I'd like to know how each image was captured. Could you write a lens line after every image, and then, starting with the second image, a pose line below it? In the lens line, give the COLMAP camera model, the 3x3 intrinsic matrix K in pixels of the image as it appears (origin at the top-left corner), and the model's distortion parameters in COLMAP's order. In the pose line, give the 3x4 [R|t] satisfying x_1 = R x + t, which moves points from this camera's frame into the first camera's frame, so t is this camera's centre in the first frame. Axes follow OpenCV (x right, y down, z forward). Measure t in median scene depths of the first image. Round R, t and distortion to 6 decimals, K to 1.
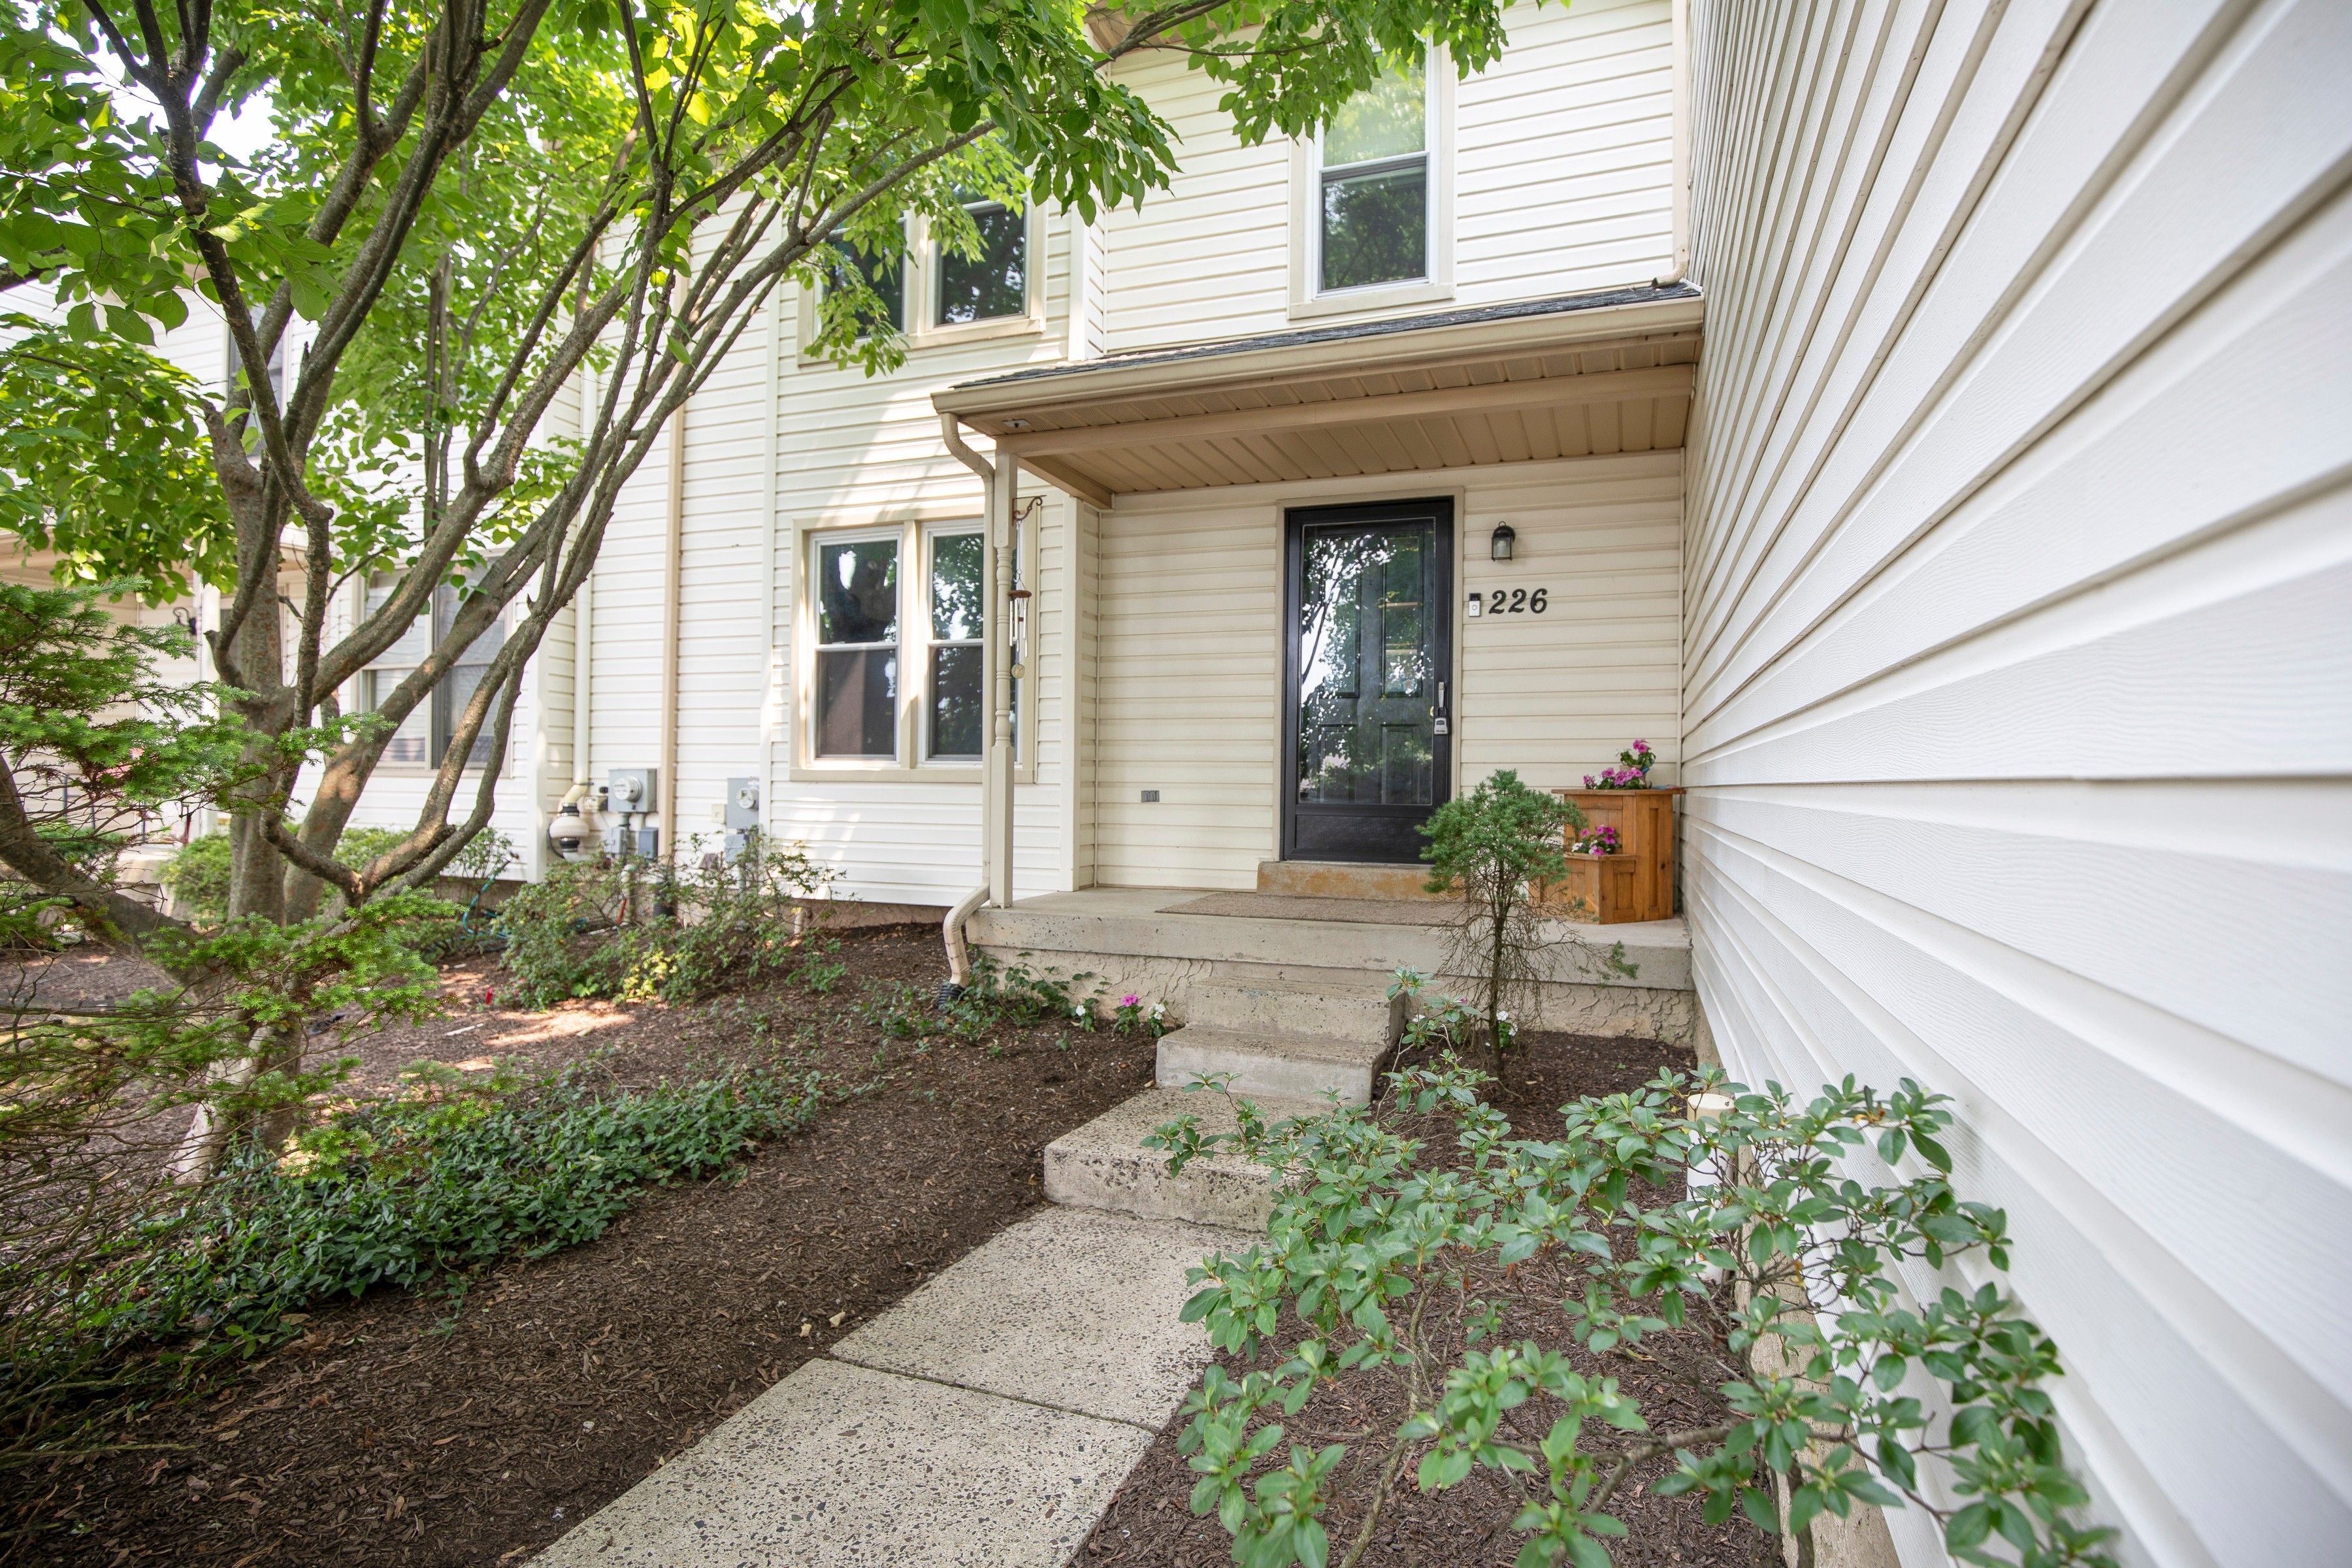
lens RADIAL K [[1134.3, 0, 1203.9], [0, 1134.3, 771.4], [0, 0, 1]] dist [-0.040949, 0.012225]
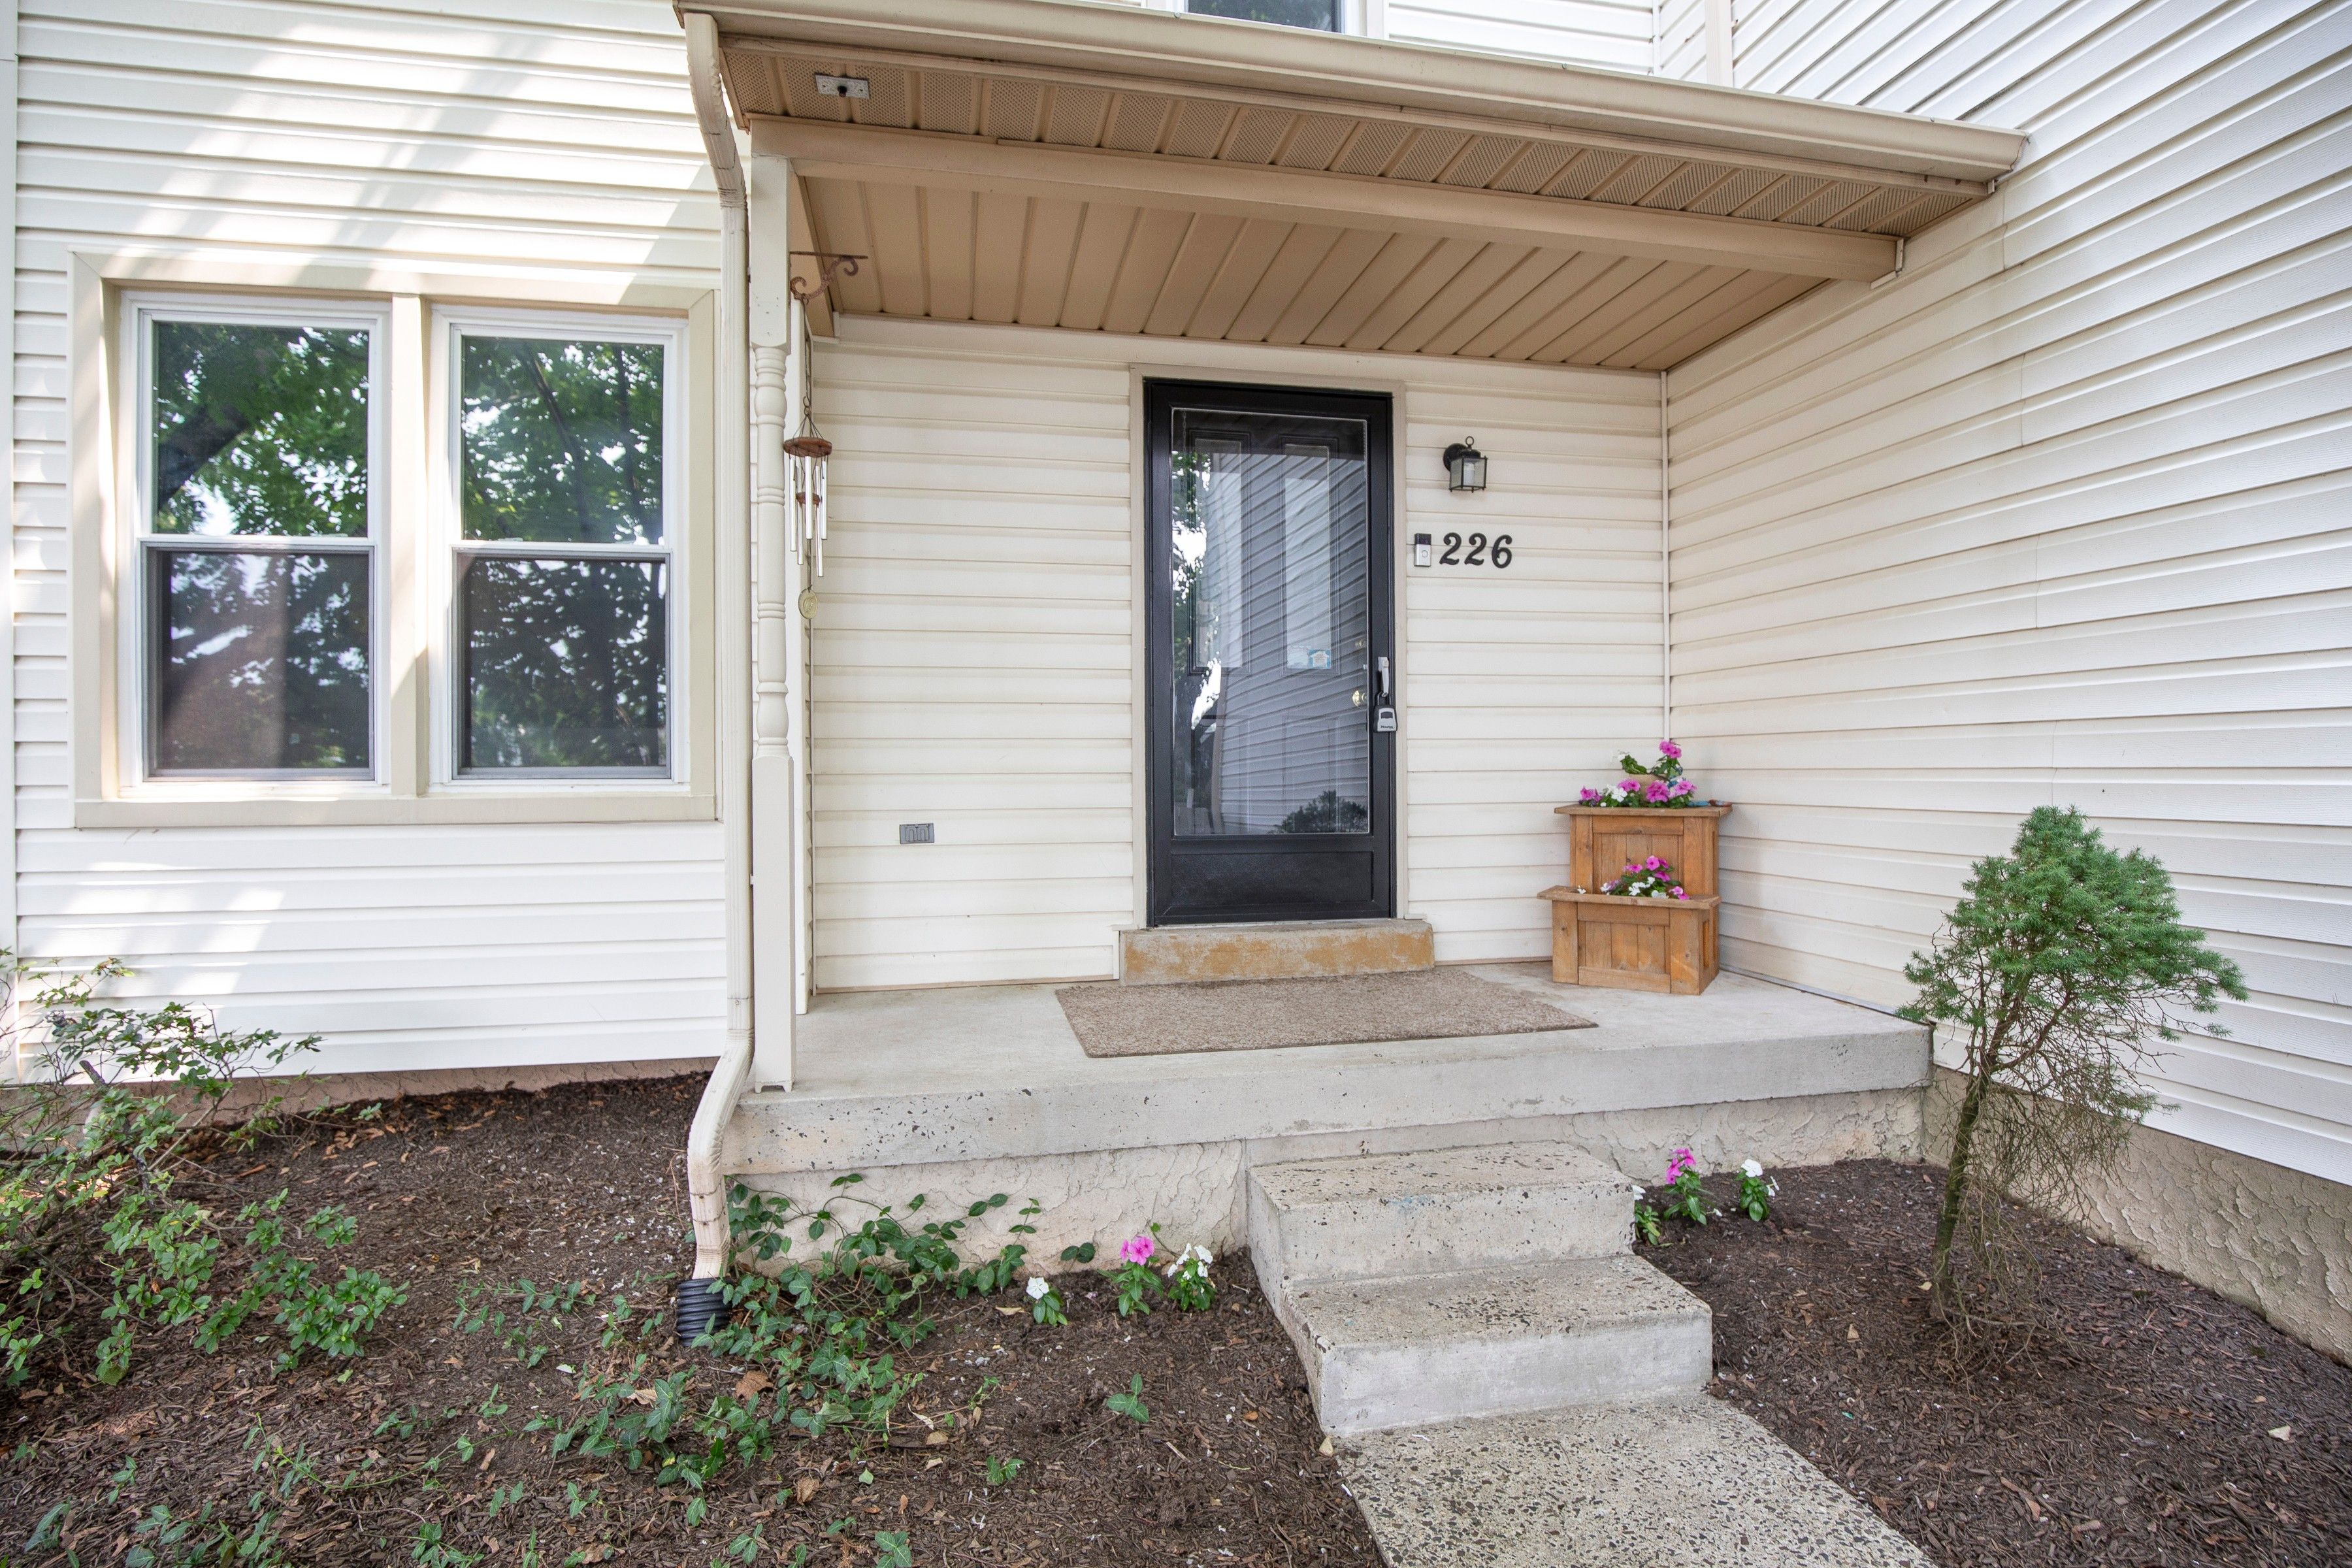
lens RADIAL K [[1147.6, 0, 1182.6], [0, 1147.6, 767.0], [0, 0, 1]] dist [-0.024734, 0.002214]
pose [[0.852898, -0.014057, 0.521889, -0.269892], [0.010263, 0.999896, 0.010160, -0.019536], [-0.521977, -0.003310, 0.852953, 0.464090]]
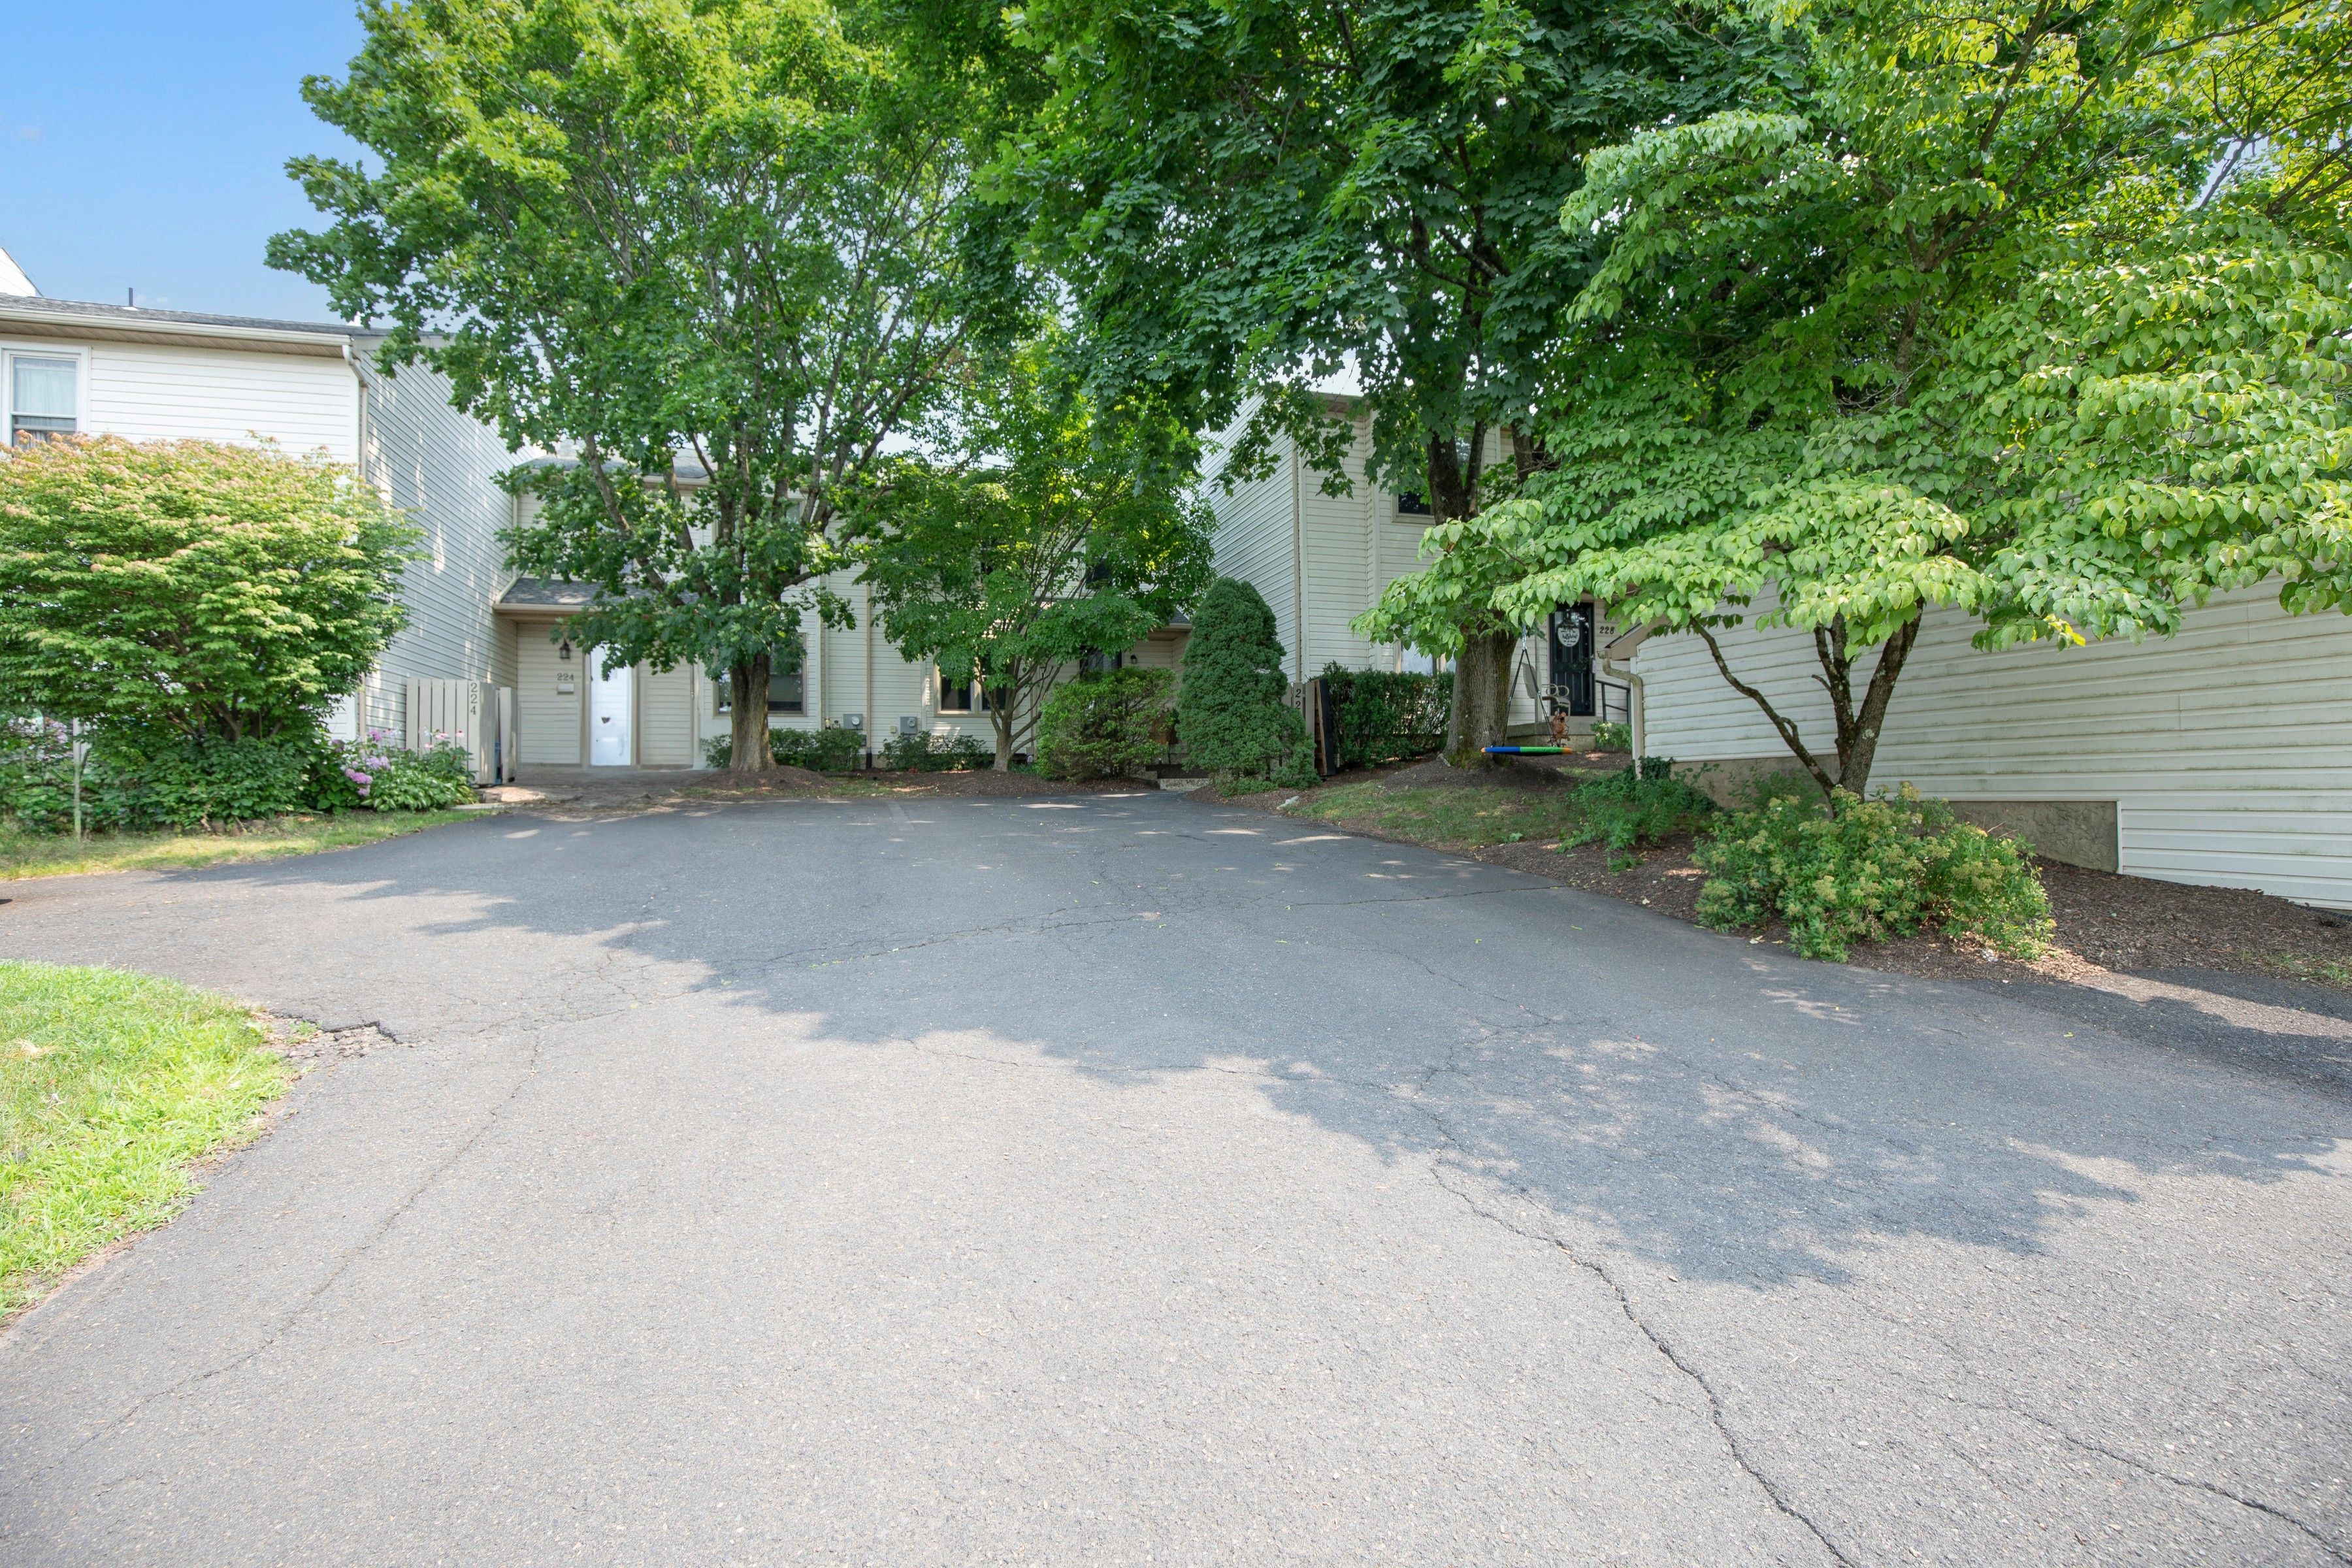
lens RADIAL K [[1086.7, 0, 1174.3], [0, 1086.7, 769.7], [0, 0, 1]] dist [-0.032198, 0.007490]
pose [[0.798349, -0.010982, 0.602095, -2.012561], [0.017932, 0.999824, -0.005540, 0.226211], [-0.601928, 0.015219, 0.798405, -2.247429]]
